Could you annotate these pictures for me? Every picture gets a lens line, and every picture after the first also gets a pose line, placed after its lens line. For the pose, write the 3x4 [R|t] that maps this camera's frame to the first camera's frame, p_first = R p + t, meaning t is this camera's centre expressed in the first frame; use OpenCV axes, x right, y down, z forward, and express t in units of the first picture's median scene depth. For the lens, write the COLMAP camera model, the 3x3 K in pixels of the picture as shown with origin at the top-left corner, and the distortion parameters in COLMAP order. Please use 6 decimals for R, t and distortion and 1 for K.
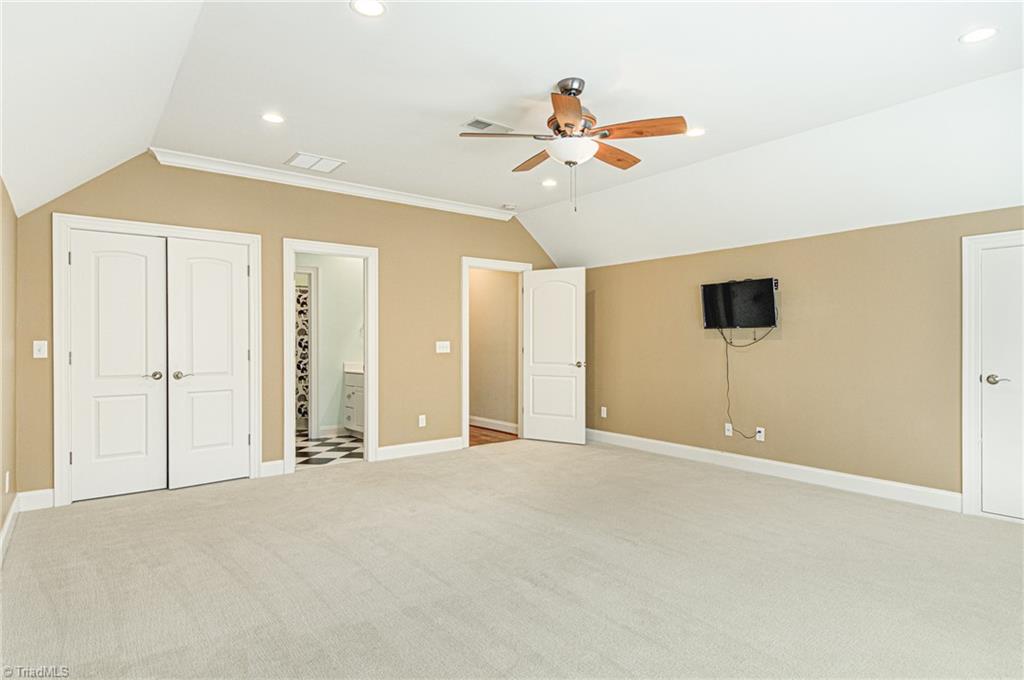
lens RADIAL K [[557.1, 0, 511.6], [0, 557.1, 334.2], [0, 0, 1]] dist [0.003251, 0.000180]
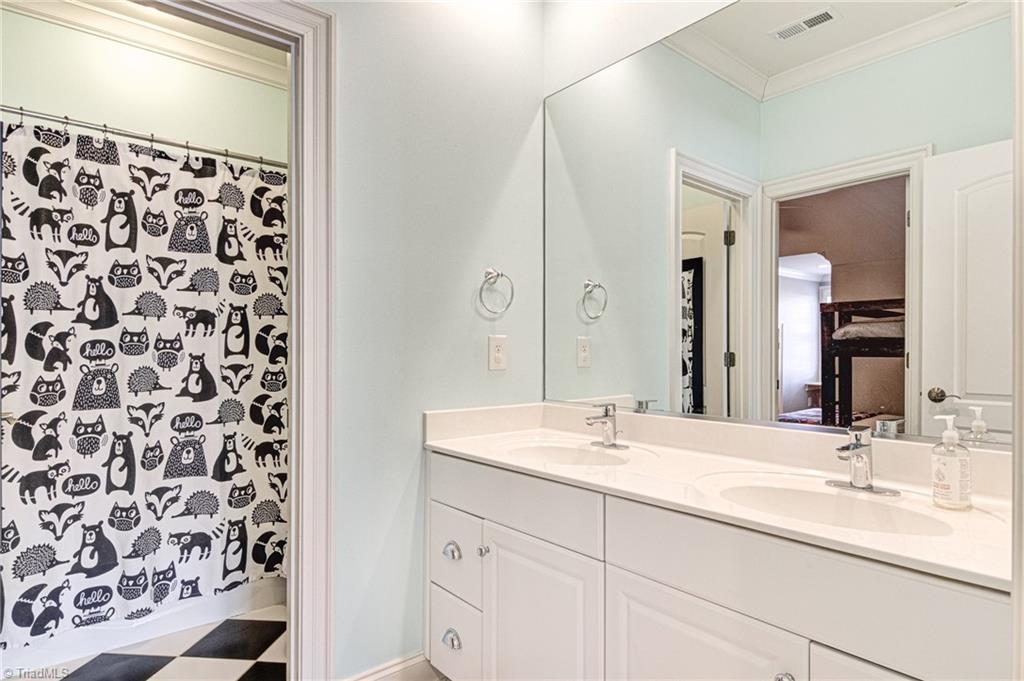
lens RADIAL K [[557.1, 0, 514.1], [0, 557.1, 342.6], [0, 0, 1]] dist [0.003251, 0.000180]
pose [[0.999744, 0.002322, 0.022505, -0.242655], [-0.002256, 0.999993, -0.002924, 0.018372], [-0.022511, 0.002872, 0.999742, 0.678778]]
